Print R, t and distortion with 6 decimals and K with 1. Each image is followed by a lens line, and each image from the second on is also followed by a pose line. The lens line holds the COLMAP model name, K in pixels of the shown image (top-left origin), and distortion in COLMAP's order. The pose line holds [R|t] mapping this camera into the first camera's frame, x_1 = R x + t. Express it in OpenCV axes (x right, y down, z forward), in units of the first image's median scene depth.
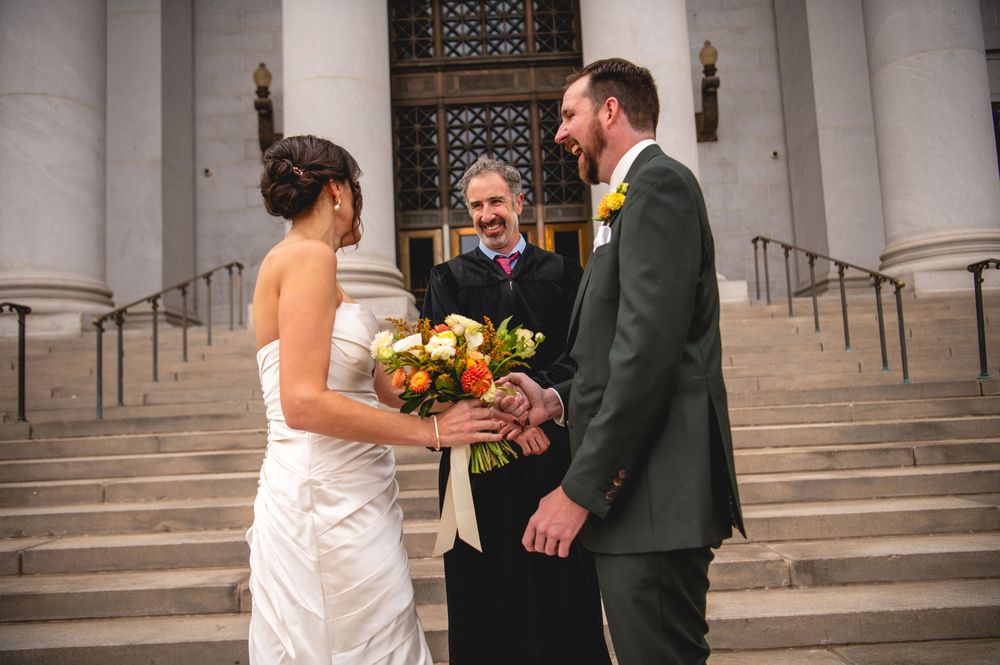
lens RADIAL K [[824.1, 0, 496.4], [0, 824.1, 337.3], [0, 0, 1]] dist [-0.034058, 0.019105]
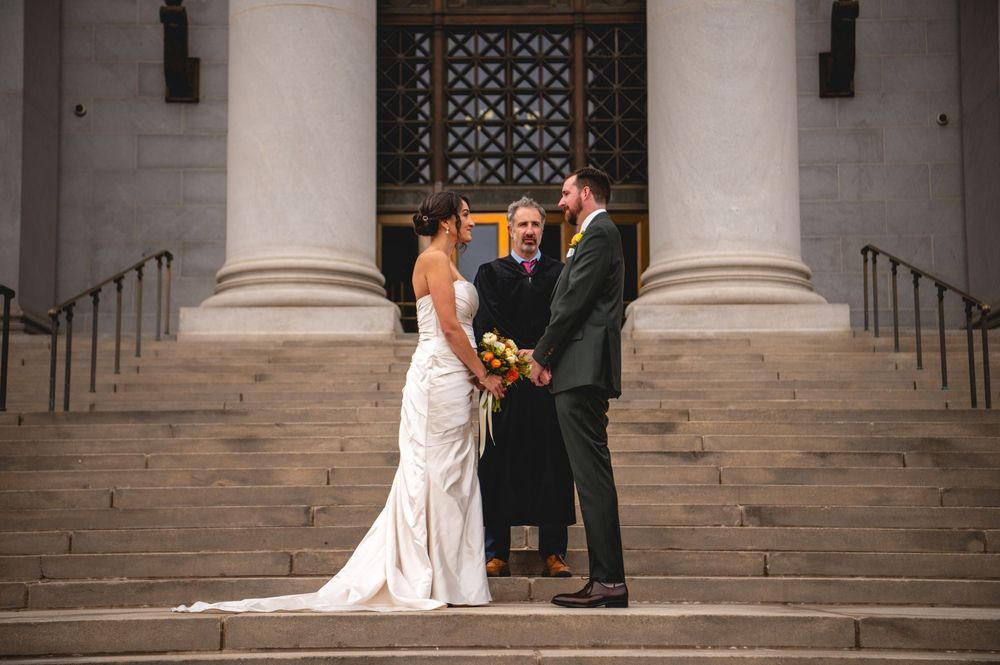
lens RADIAL K [[1577.4, 0, 495.7], [0, 1577.4, 334.4], [0, 0, 1]] dist [0.236501, 0.000000]
pose [[0.999102, 0.042107, -0.004682, -0.004977], [-0.042284, 0.997937, -0.048312, 0.026684], [0.002638, 0.048467, 0.998821, -0.283615]]
